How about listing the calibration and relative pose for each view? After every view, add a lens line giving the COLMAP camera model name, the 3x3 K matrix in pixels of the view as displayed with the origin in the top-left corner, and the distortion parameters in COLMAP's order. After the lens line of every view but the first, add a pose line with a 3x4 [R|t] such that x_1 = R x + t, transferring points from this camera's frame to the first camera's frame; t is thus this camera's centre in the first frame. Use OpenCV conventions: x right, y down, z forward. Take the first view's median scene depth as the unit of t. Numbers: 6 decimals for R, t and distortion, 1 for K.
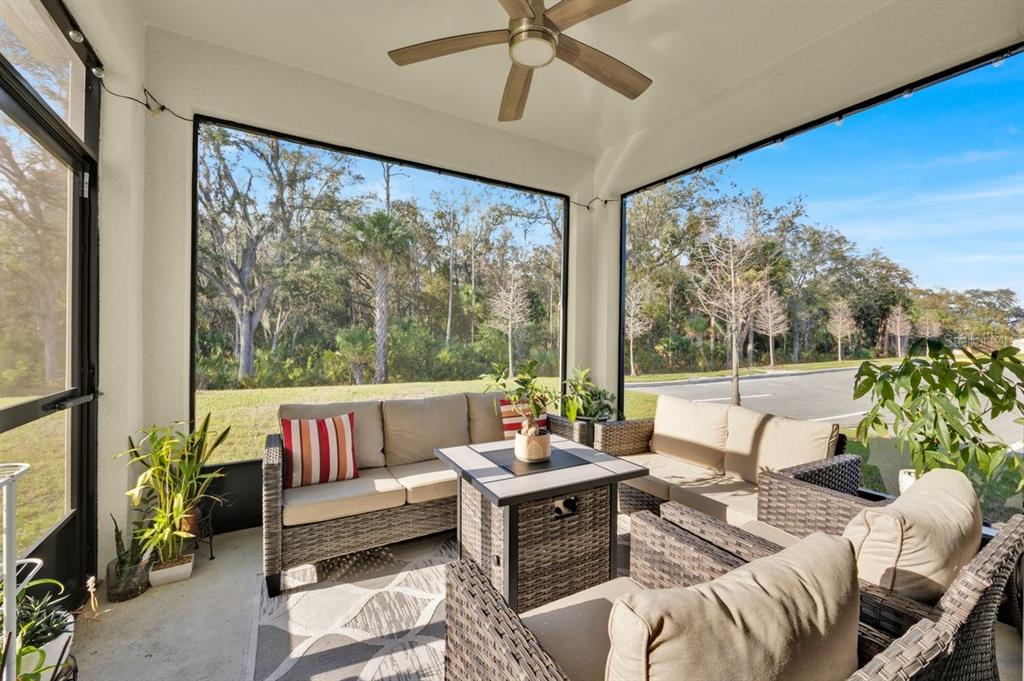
lens RADIAL K [[419.3, 0, 510.4], [0, 419.3, 332.0], [0, 0, 1]] dist [-0.000702, -0.000035]
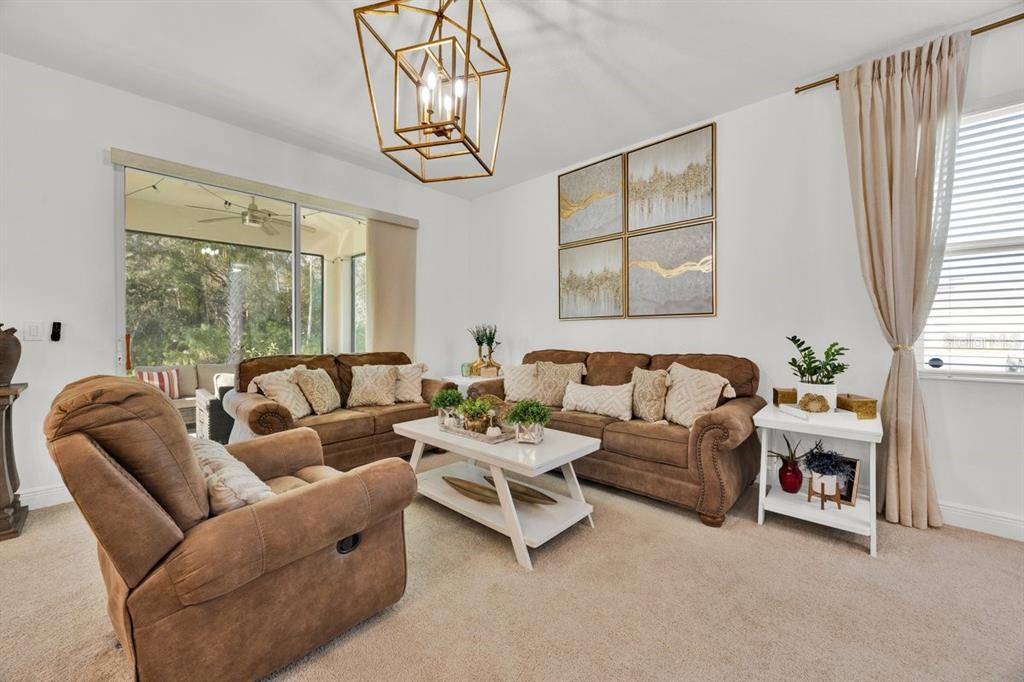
lens RADIAL K [[393.5, 0, 516.6], [0, 393.5, 333.0], [0, 0, 1]] dist [0.001650, 0.000069]
pose [[0.954705, -0.010839, 0.297355, 0.070815], [0.008223, 0.999916, 0.010046, 0.001457], [-0.297439, -0.007145, 0.954714, -0.148889]]
